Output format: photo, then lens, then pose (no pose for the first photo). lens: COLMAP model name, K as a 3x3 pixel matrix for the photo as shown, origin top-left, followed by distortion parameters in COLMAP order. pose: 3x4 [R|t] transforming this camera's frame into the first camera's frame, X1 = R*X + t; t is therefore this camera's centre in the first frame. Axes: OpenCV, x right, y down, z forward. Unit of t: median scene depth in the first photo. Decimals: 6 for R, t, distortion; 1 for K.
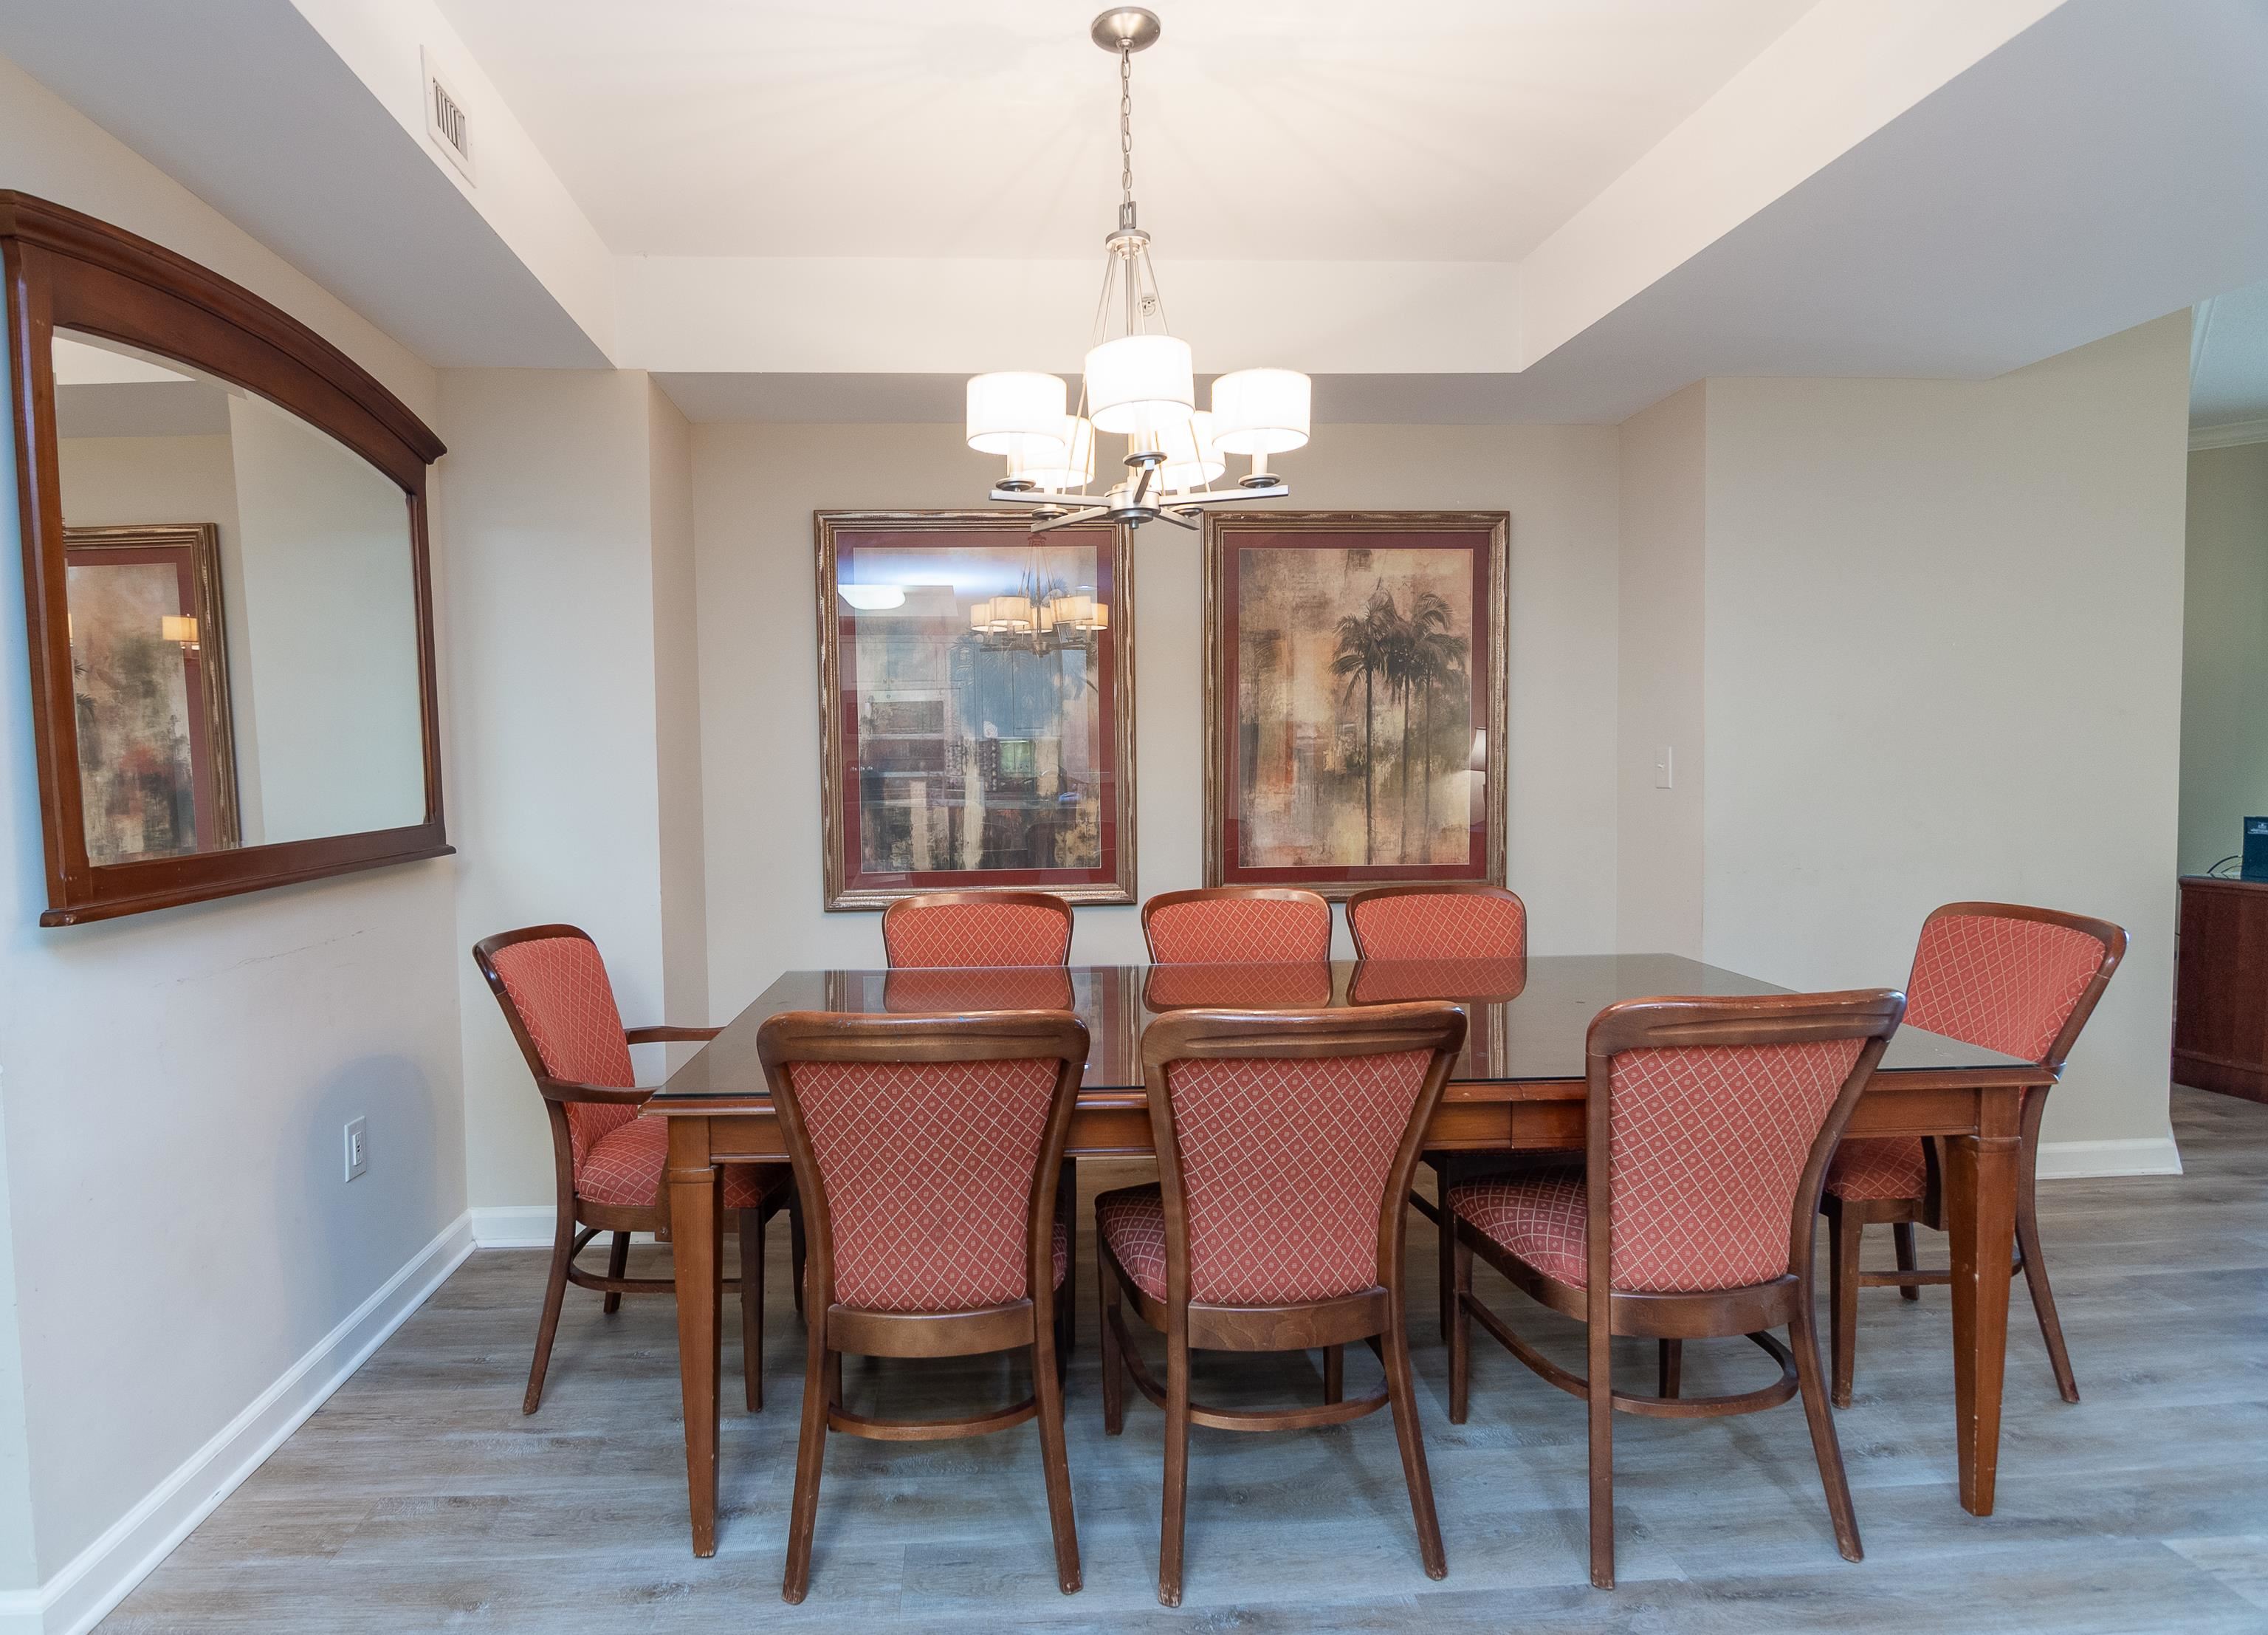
lens RADIAL K [[1178.4, 0, 1036.1], [0, 1178.4, 813.2], [0, 0, 1]] dist [-0.006020, -0.001721]
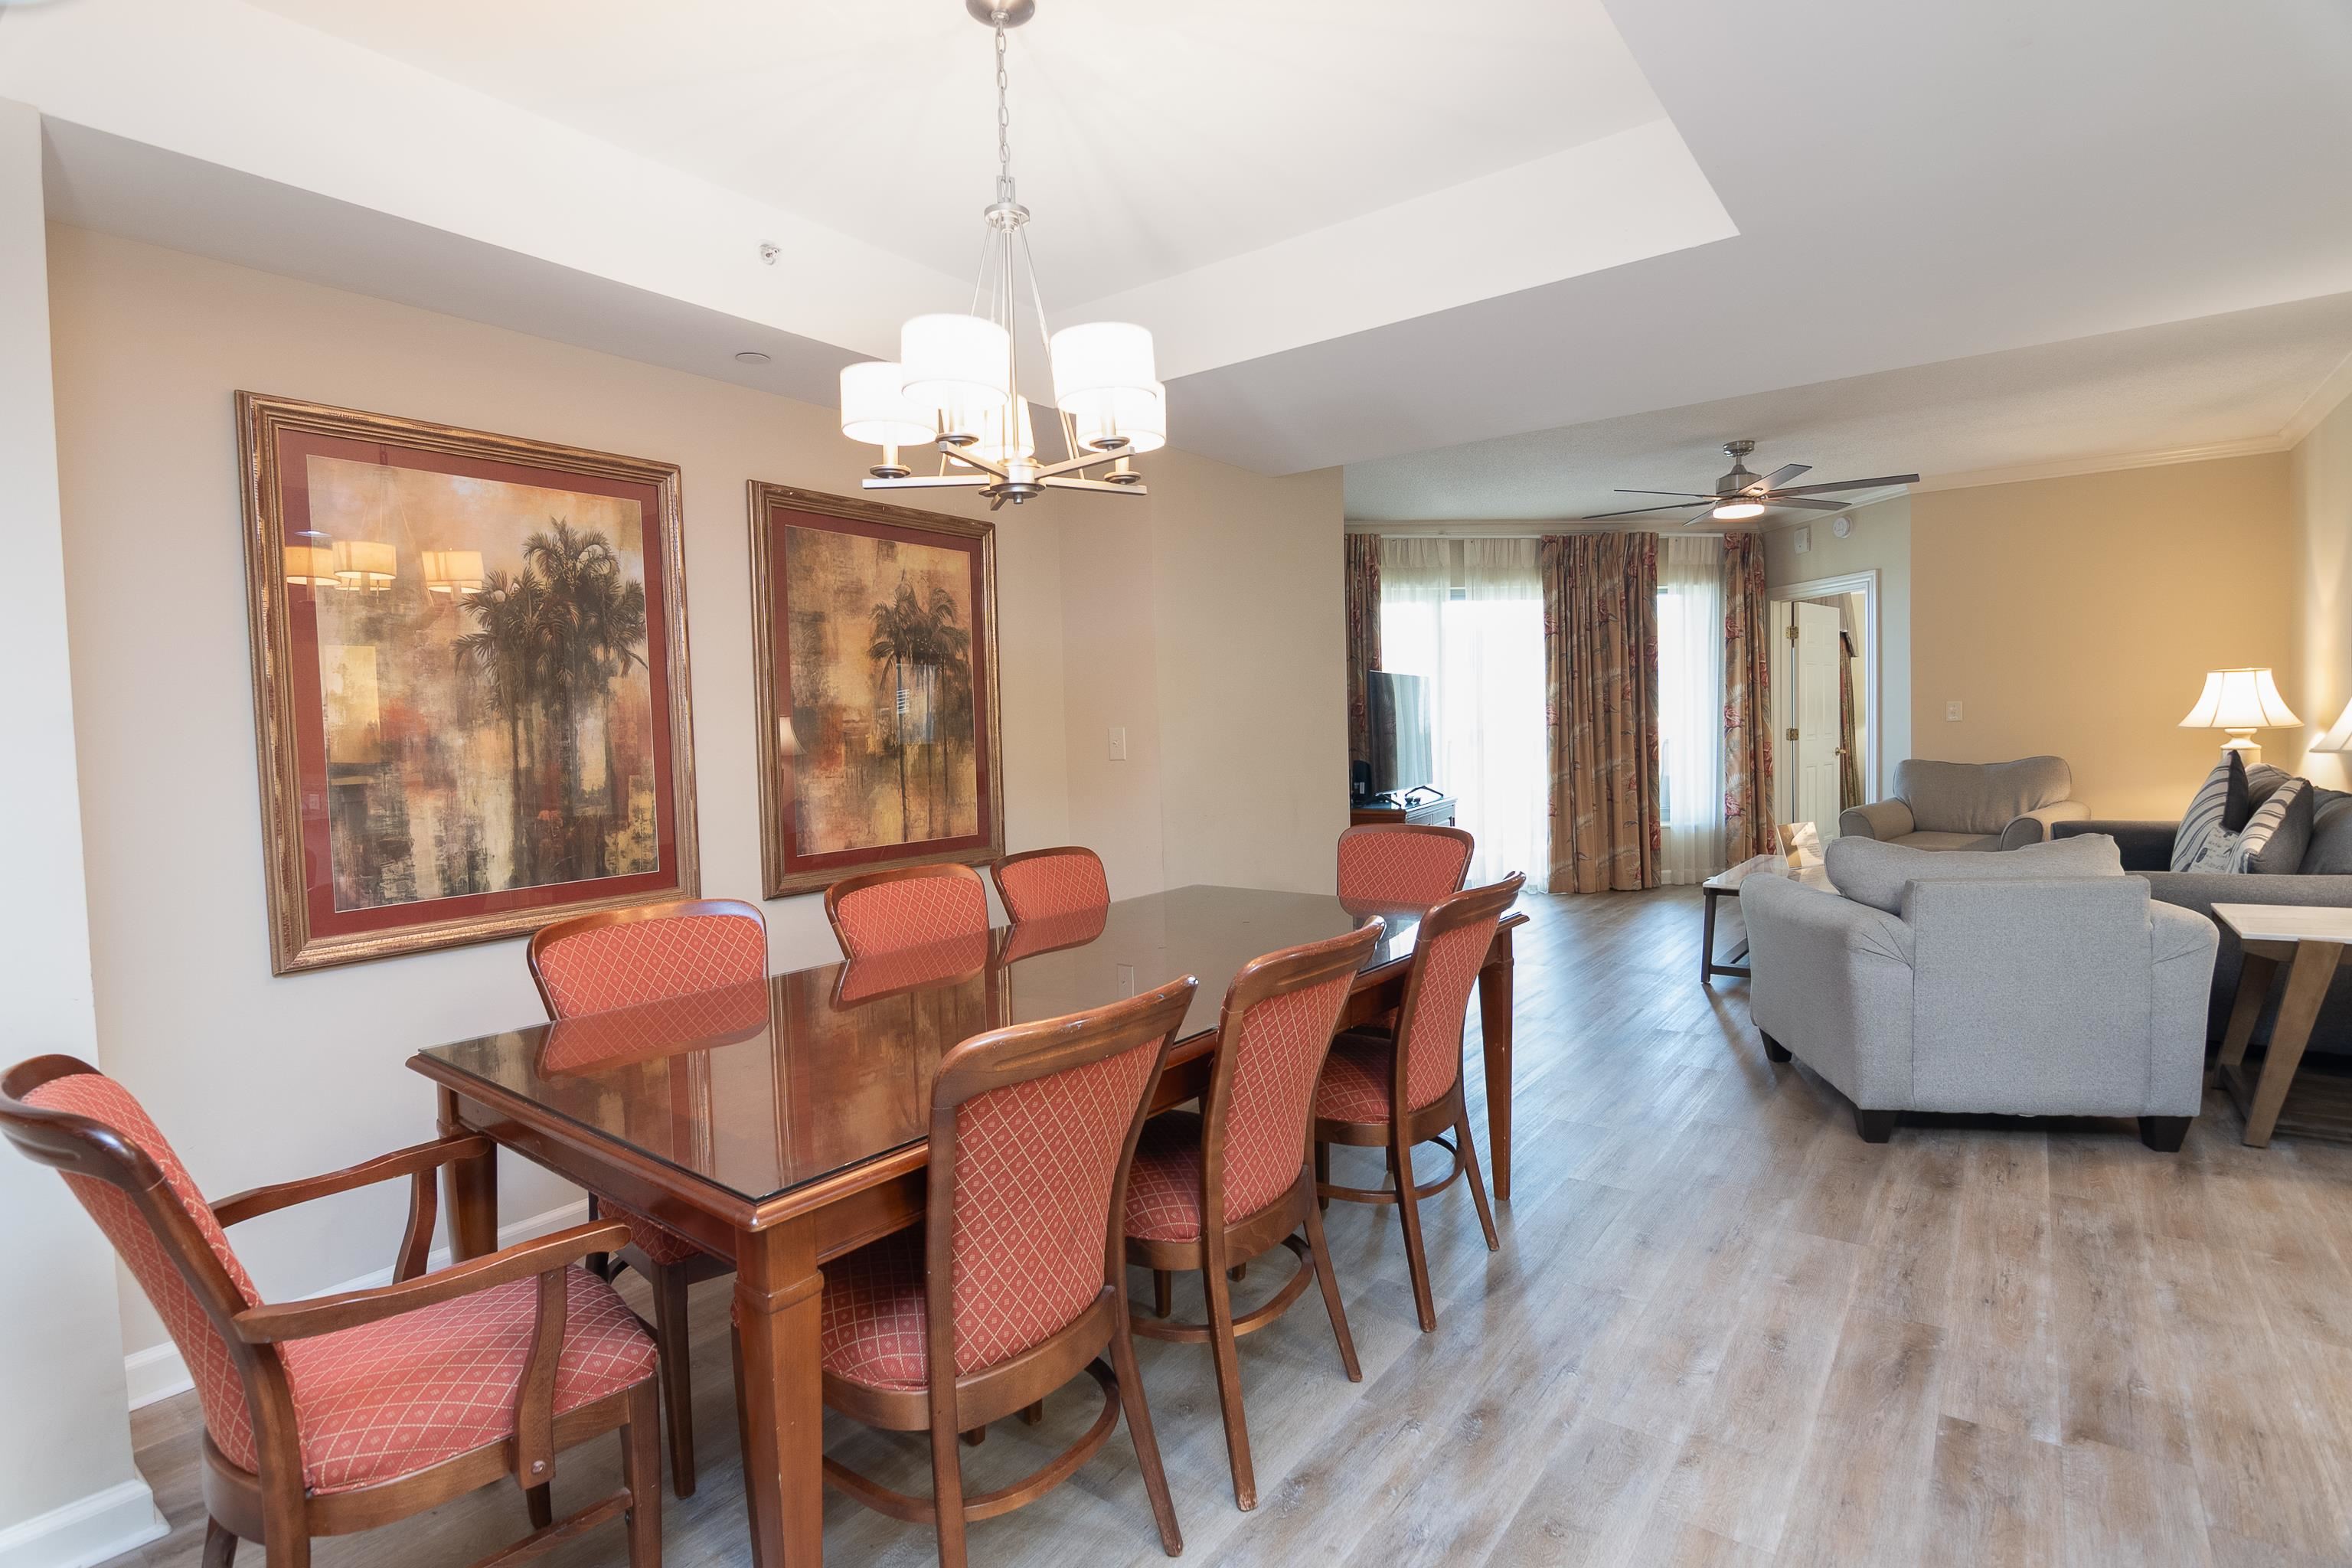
lens RADIAL K [[1132.4, 0, 1170.9], [0, 1132.4, 776.0], [0, 0, 1]] dist [-0.001651, -0.008513]
pose [[0.643562, -0.039045, 0.764398, -0.338709], [0.058743, 0.998272, 0.001533, -0.002797], [-0.763136, 0.043917, 0.644743, 0.171951]]
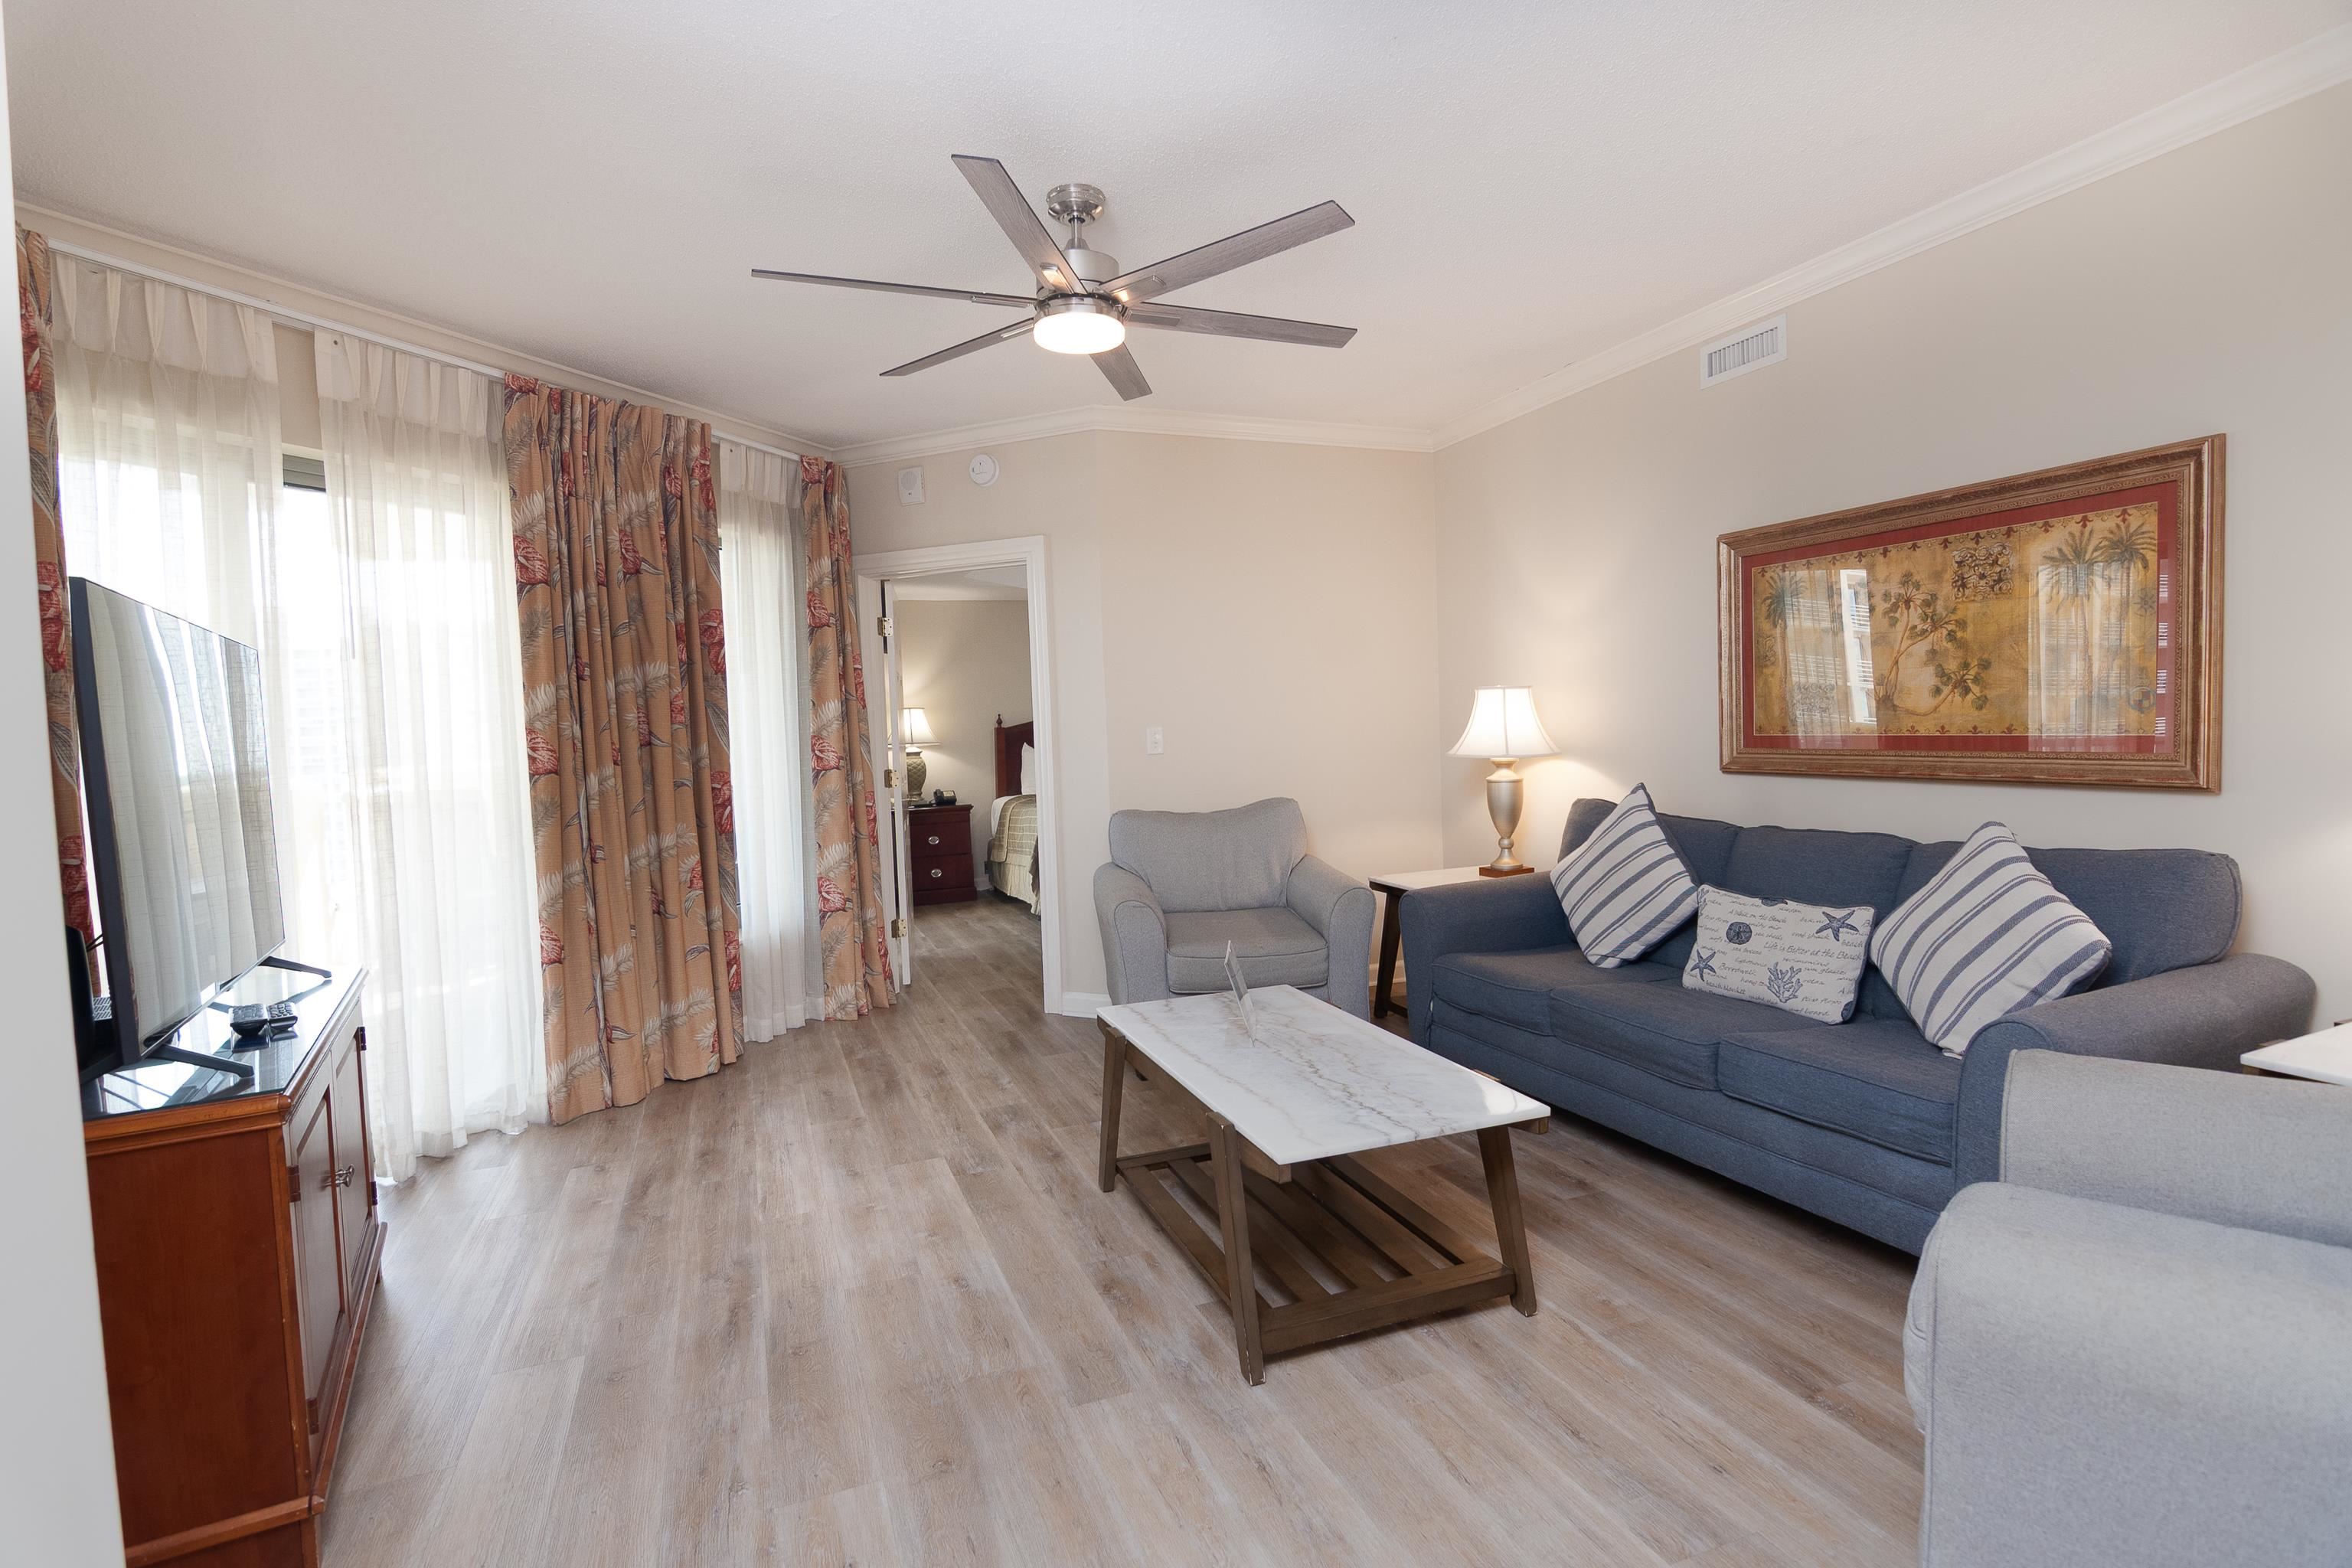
lens RADIAL K [[1134.1, 0, 1166.0], [0, 1134.1, 778.0], [0, 0, 1]] dist [-0.005654, -0.005434]
pose [[-0.302642, -0.019335, 0.952908, 0.631178], [0.088298, 0.994926, 0.048231, -0.050111], [-0.949005, 0.098736, -0.299400, 0.781008]]
